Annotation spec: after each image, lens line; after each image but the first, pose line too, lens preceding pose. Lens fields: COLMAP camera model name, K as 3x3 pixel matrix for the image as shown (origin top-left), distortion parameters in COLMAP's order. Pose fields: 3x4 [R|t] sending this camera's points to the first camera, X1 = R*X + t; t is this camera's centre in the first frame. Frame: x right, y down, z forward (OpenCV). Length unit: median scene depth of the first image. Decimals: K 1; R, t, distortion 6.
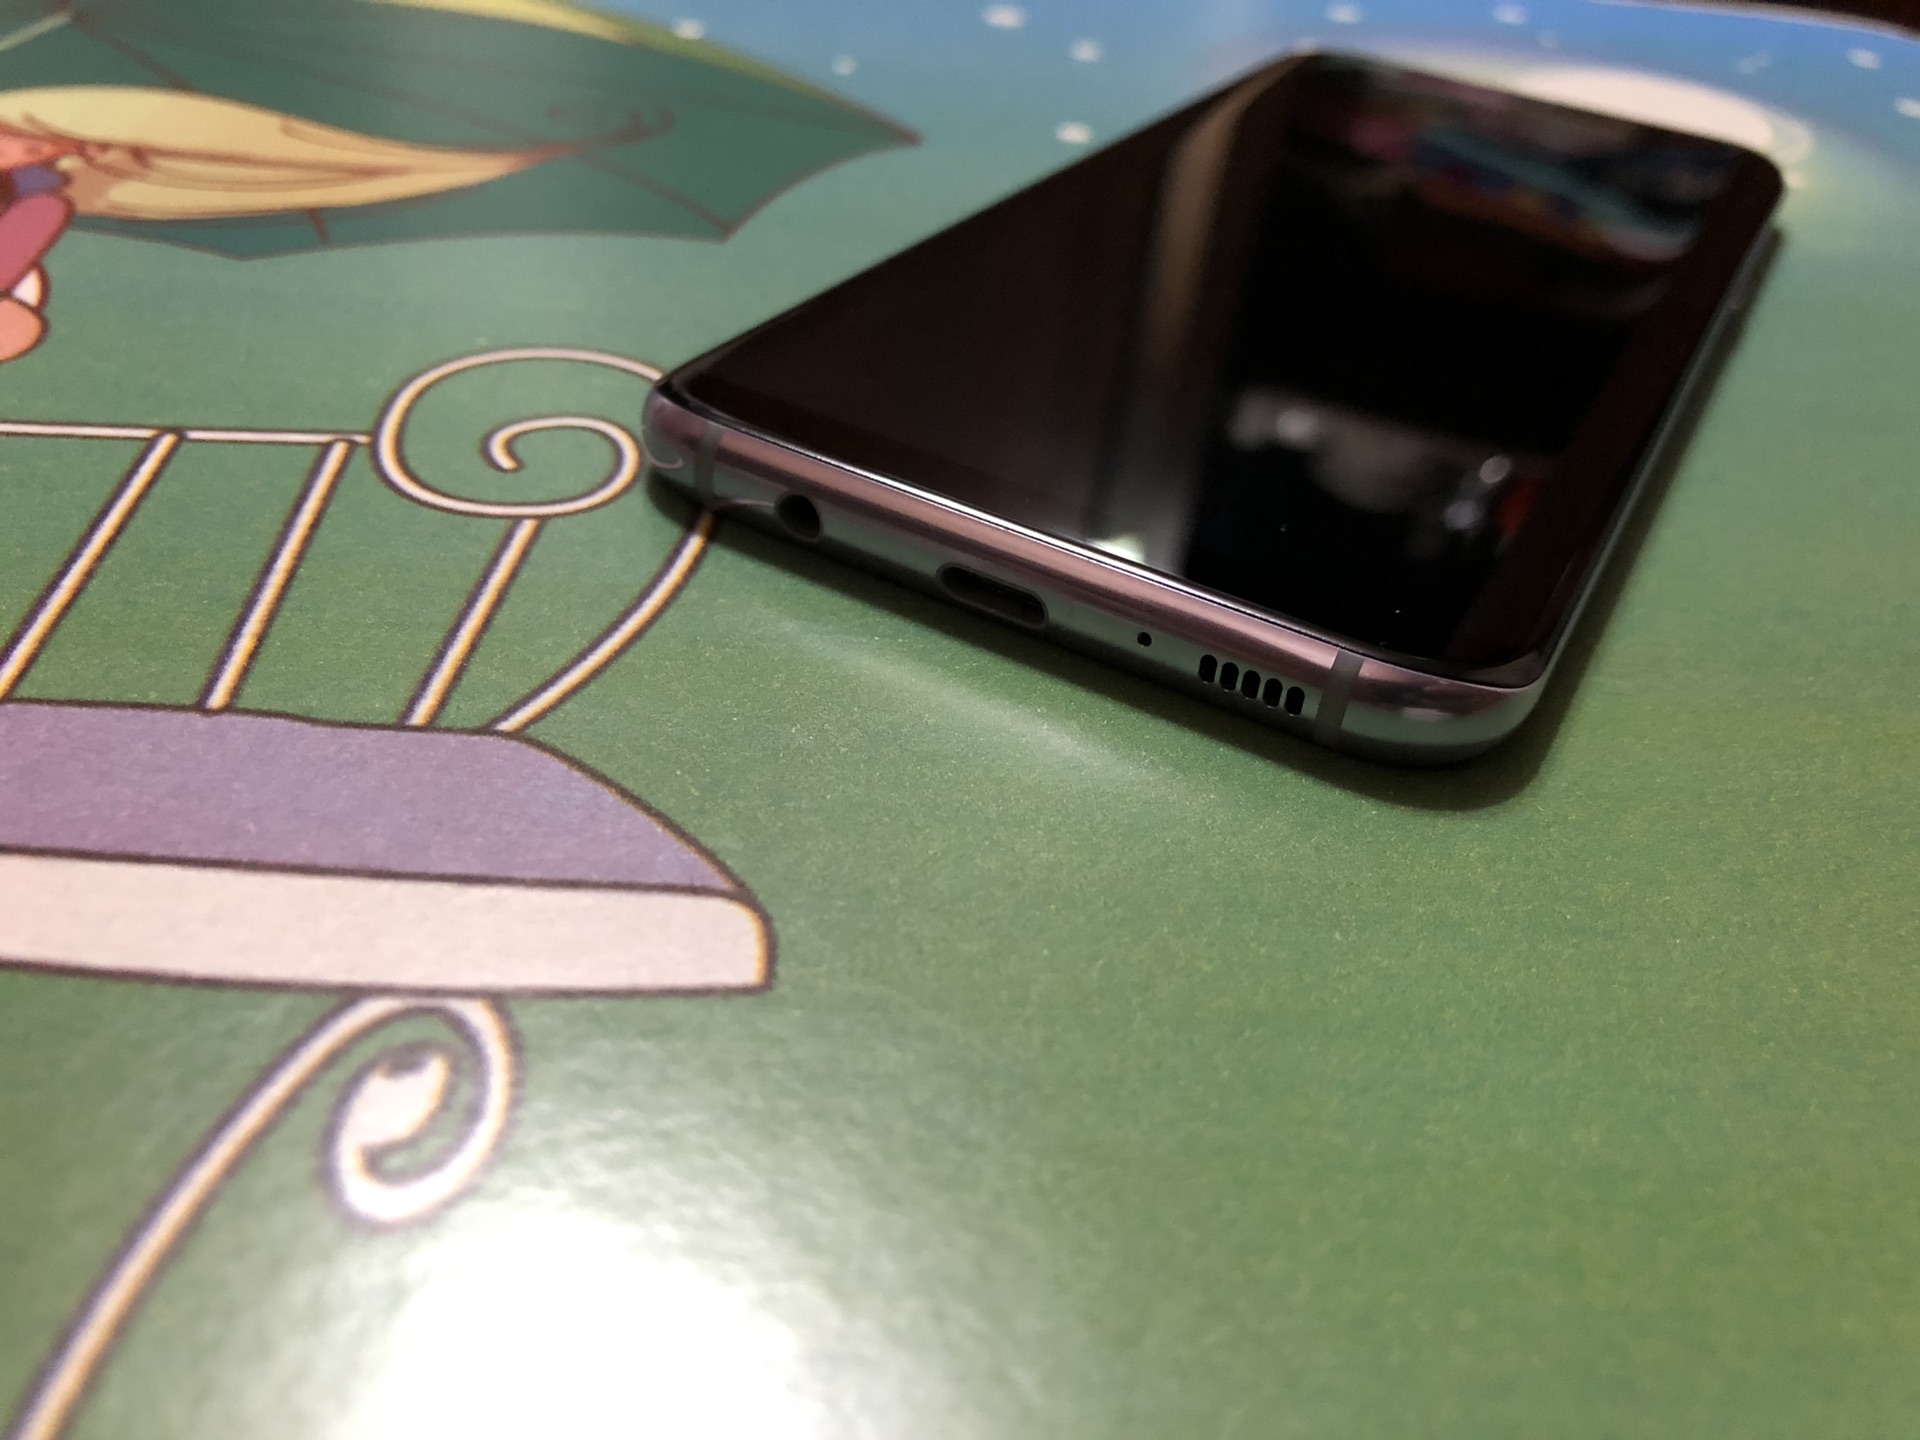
lens RADIAL K [[1619.8, 0, 960.5], [0, 1619.8, 719.1], [0, 0, 1]] dist [-0.013643, 0.007778]
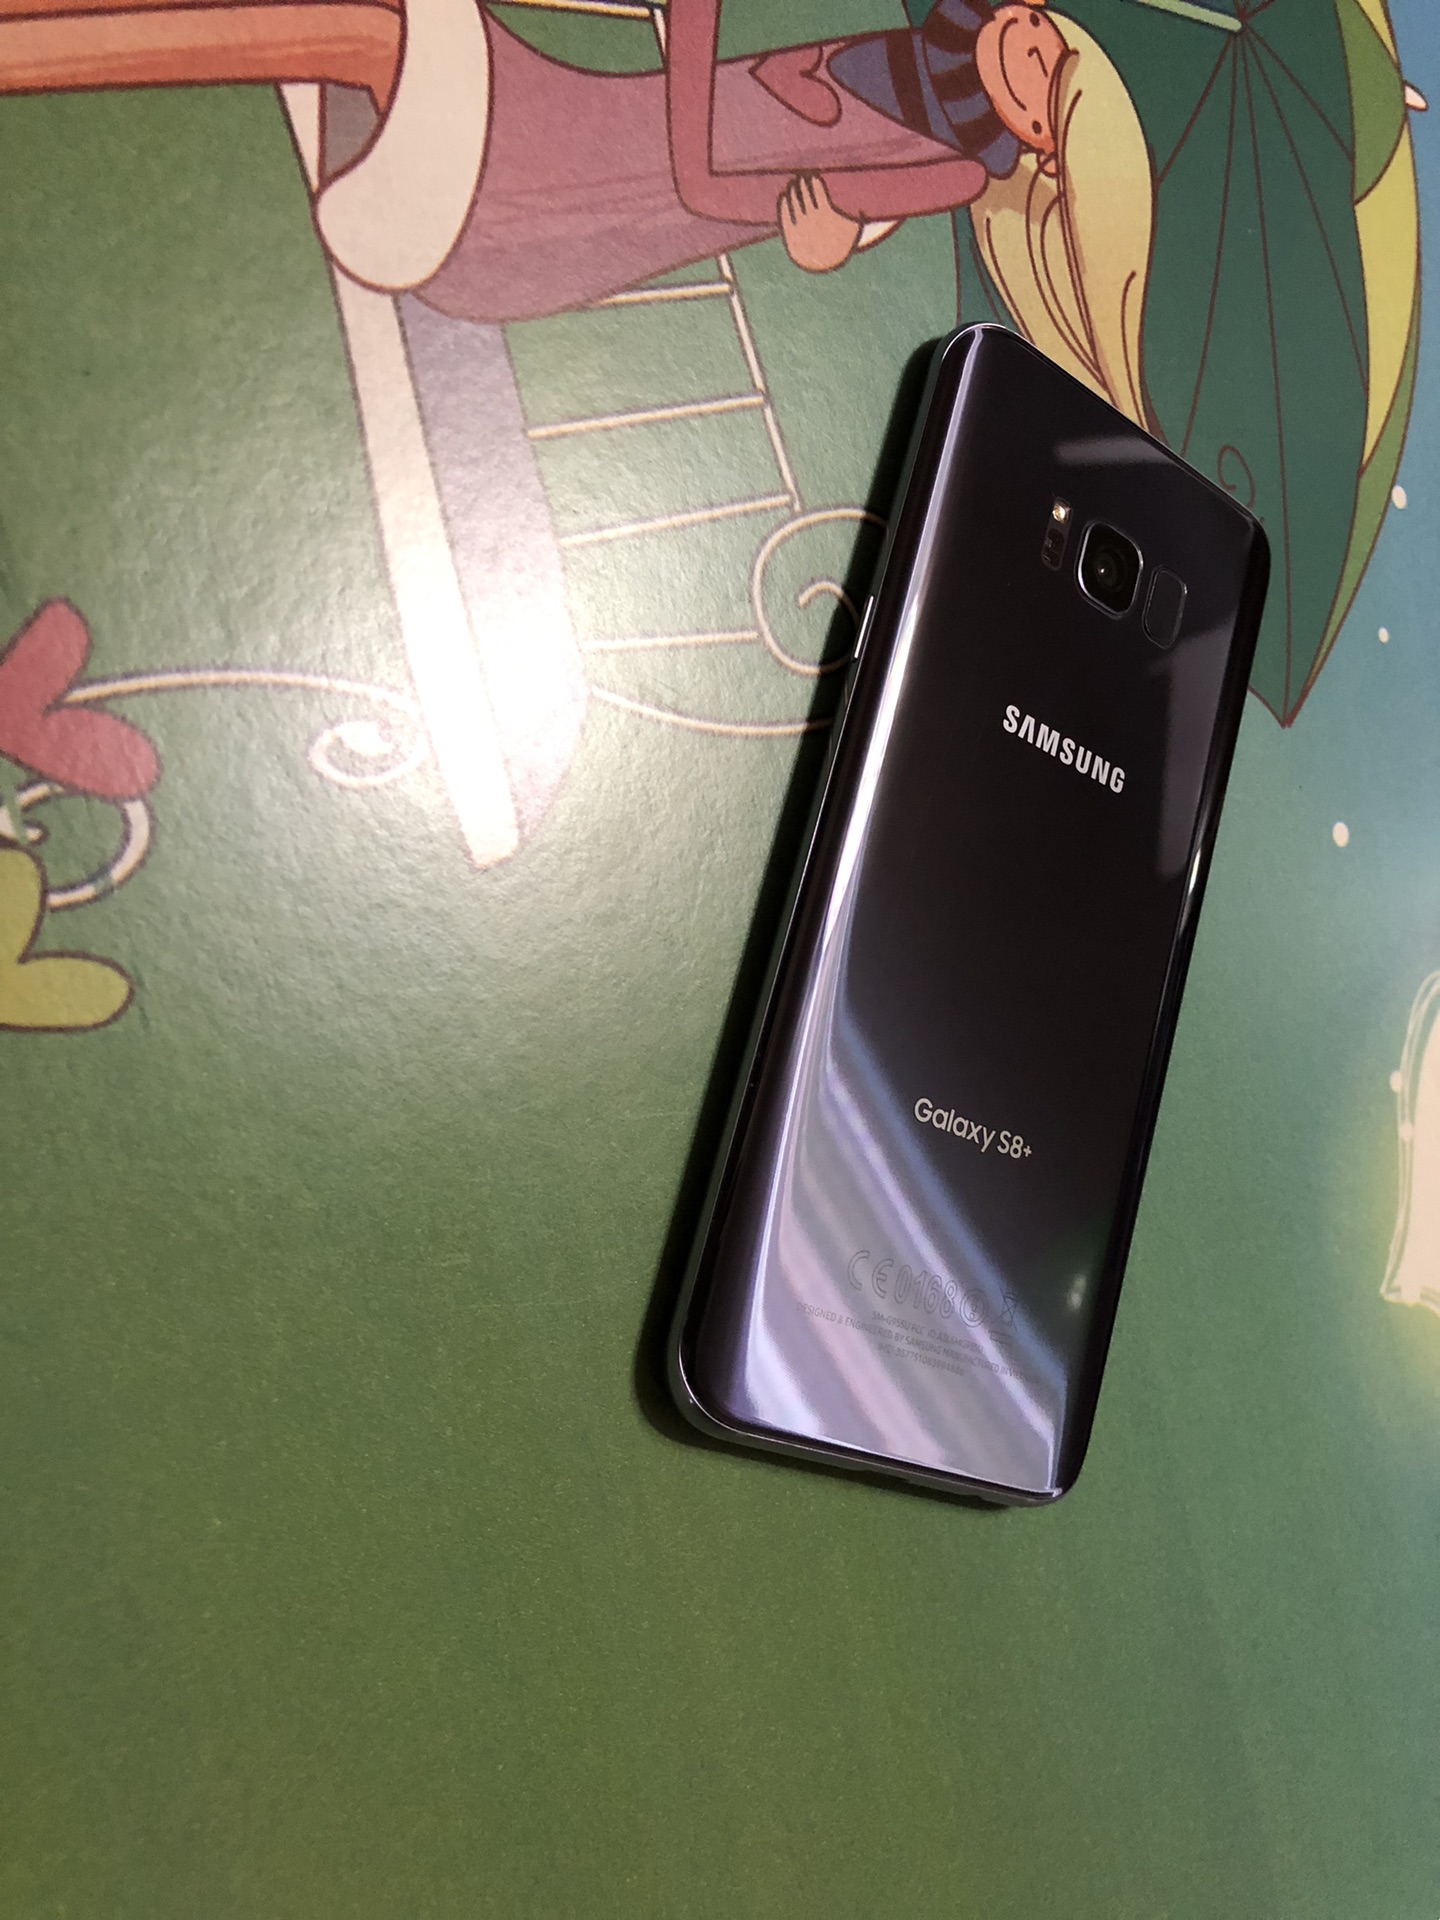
lens RADIAL K [[1619.8, 0, 732.1], [0, 1619.8, 975.6], [0, 0, 1]] dist [-0.013643, 0.007778]
pose [[0.260392, 0.965356, 0.016848, 0.060650], [-0.901754, 0.236927, 0.361531, -0.775463], [0.345015, -0.109333, 0.932208, -0.799039]]
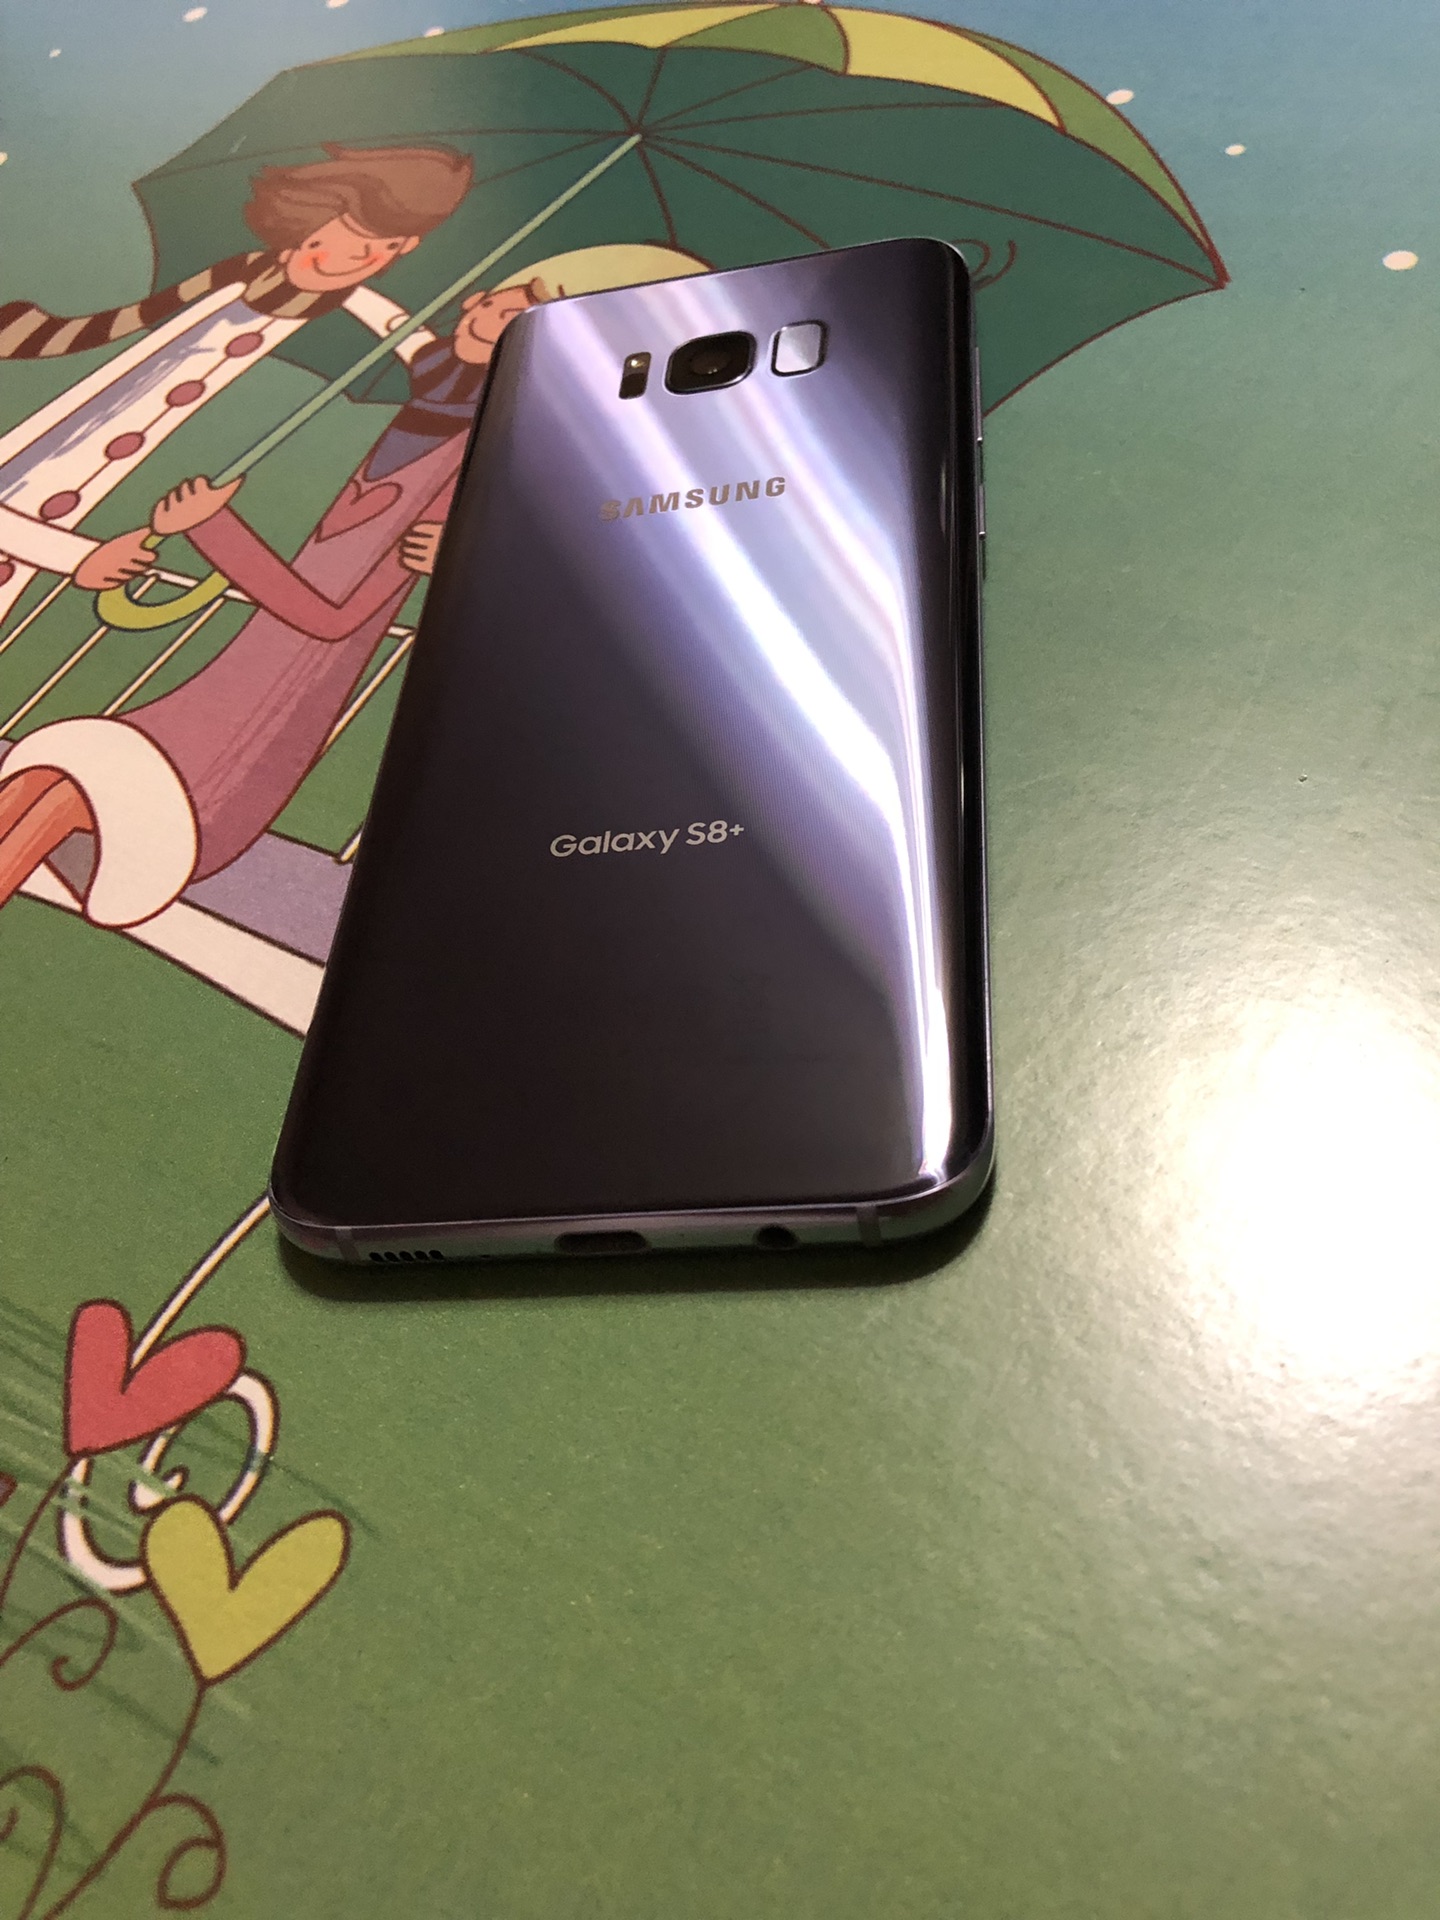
lens RADIAL K [[1619.8, 0, 739.7], [0, 1619.8, 982.7], [0, 0, 1]] dist [-0.013643, 0.007778]
pose [[0.788385, 0.270743, -0.552402, 0.886787], [-0.063316, 0.928890, 0.364903, -0.609389], [0.611916, -0.252708, 0.749465, -0.208798]]
